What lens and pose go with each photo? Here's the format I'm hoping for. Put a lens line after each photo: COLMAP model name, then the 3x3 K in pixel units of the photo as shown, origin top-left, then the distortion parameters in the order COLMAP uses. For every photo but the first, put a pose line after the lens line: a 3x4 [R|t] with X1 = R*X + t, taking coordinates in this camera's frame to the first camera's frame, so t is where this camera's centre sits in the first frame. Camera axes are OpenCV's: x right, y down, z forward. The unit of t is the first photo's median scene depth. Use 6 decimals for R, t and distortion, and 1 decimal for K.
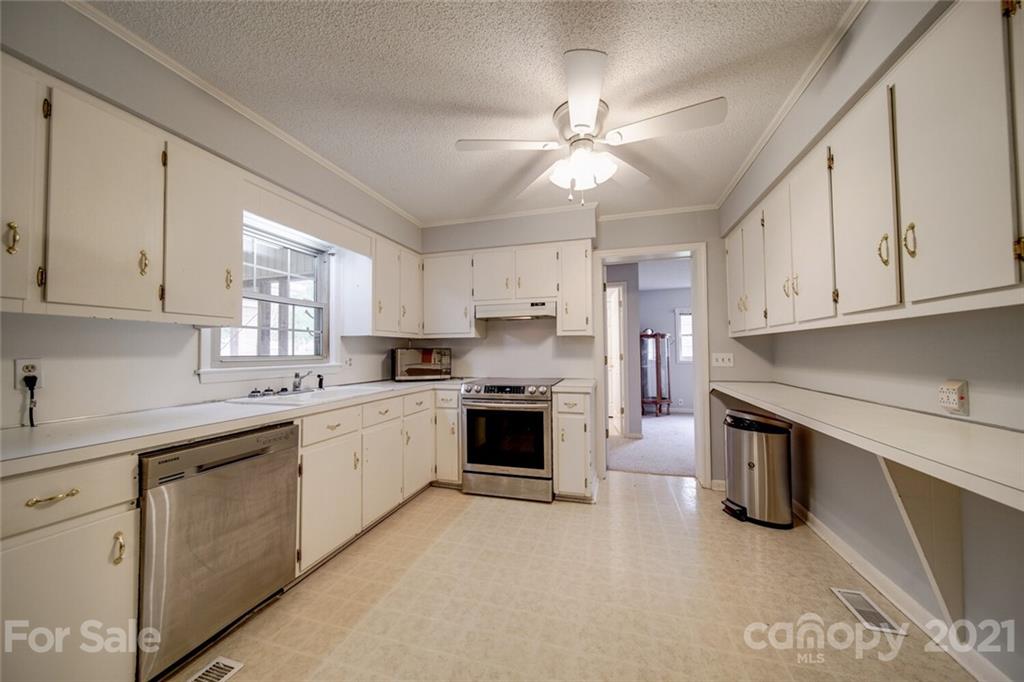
lens RADIAL K [[360.7, 0, 509.4], [0, 360.7, 341.6], [0, 0, 1]] dist [-0.002251, -0.000386]
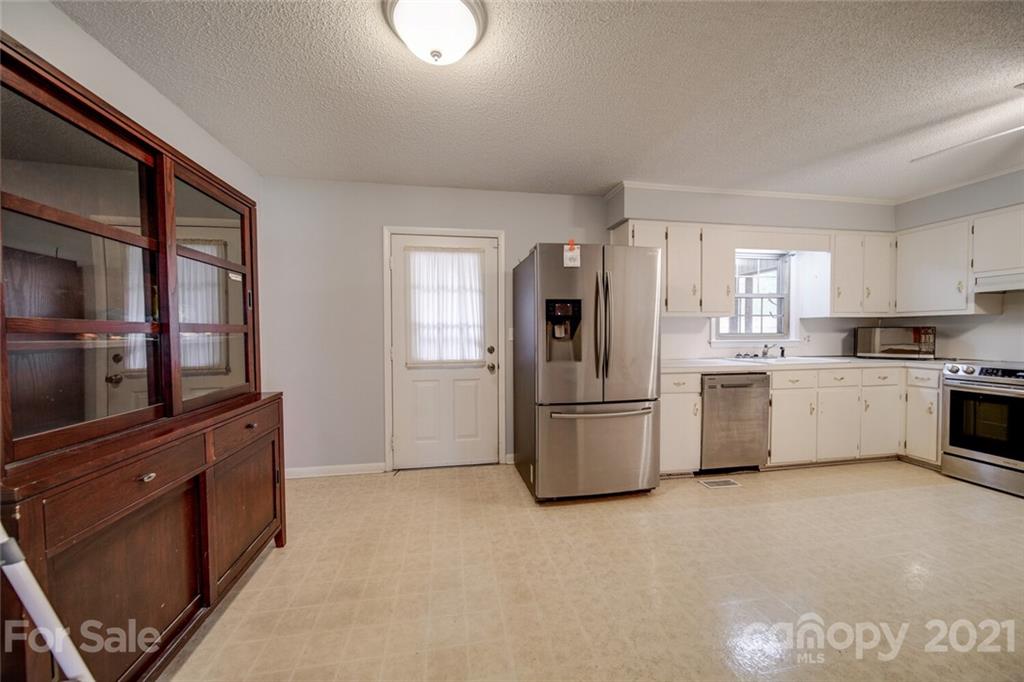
lens RADIAL K [[360.7, 0, 509.4], [0, 360.7, 341.6], [0, 0, 1]] dist [-0.002251, -0.000386]
pose [[0.441763, 0.028502, -0.896679, 0.235000], [0.027521, 0.998594, 0.045301, -0.019206], [0.896710, -0.044690, 0.440358, -0.511105]]
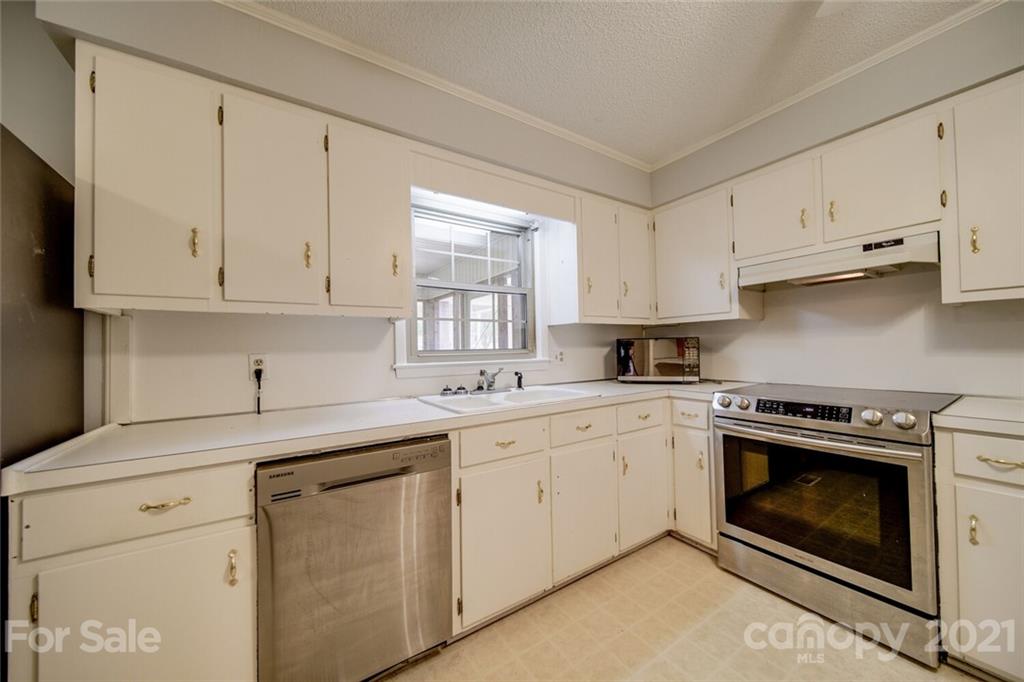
lens RADIAL K [[360.7, 0, 509.4], [0, 360.7, 341.6], [0, 0, 1]] dist [-0.002251, -0.000386]
pose [[0.759834, -0.018549, -0.649853, 0.008454], [0.032483, 0.999428, 0.009454, 0.011599], [0.649305, -0.028293, 0.760002, 0.321506]]
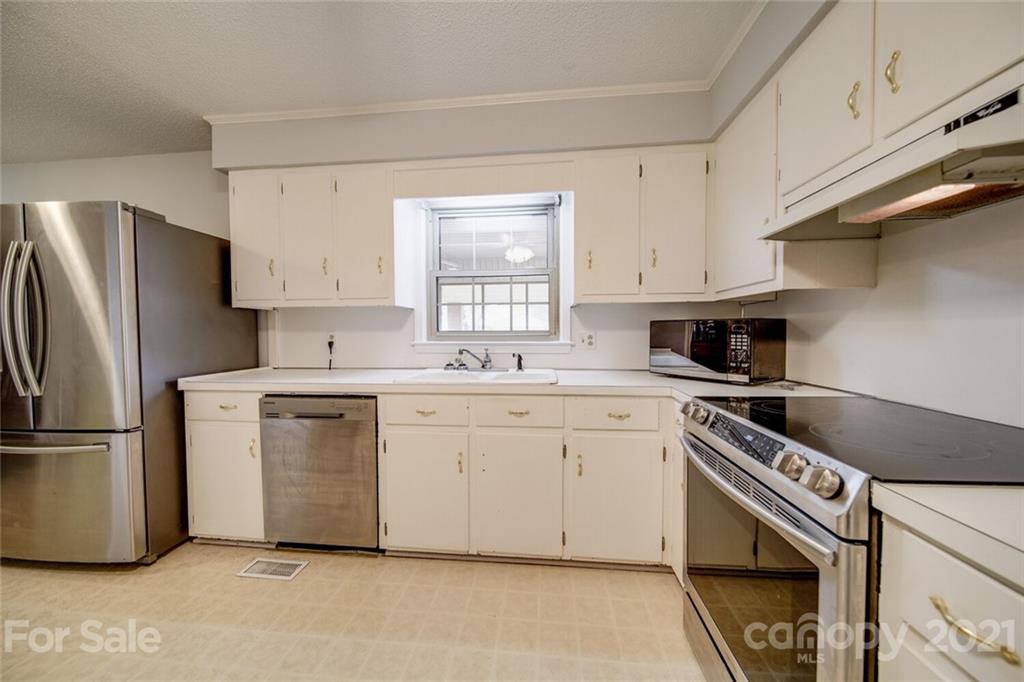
lens RADIAL K [[360.7, 0, 509.4], [0, 360.7, 341.6], [0, 0, 1]] dist [-0.002251, -0.000386]
pose [[0.182717, 0.036708, -0.982480, 0.292438], [0.032251, 0.998541, 0.043306, 0.023730], [0.982636, -0.039599, 0.181267, 0.765852]]
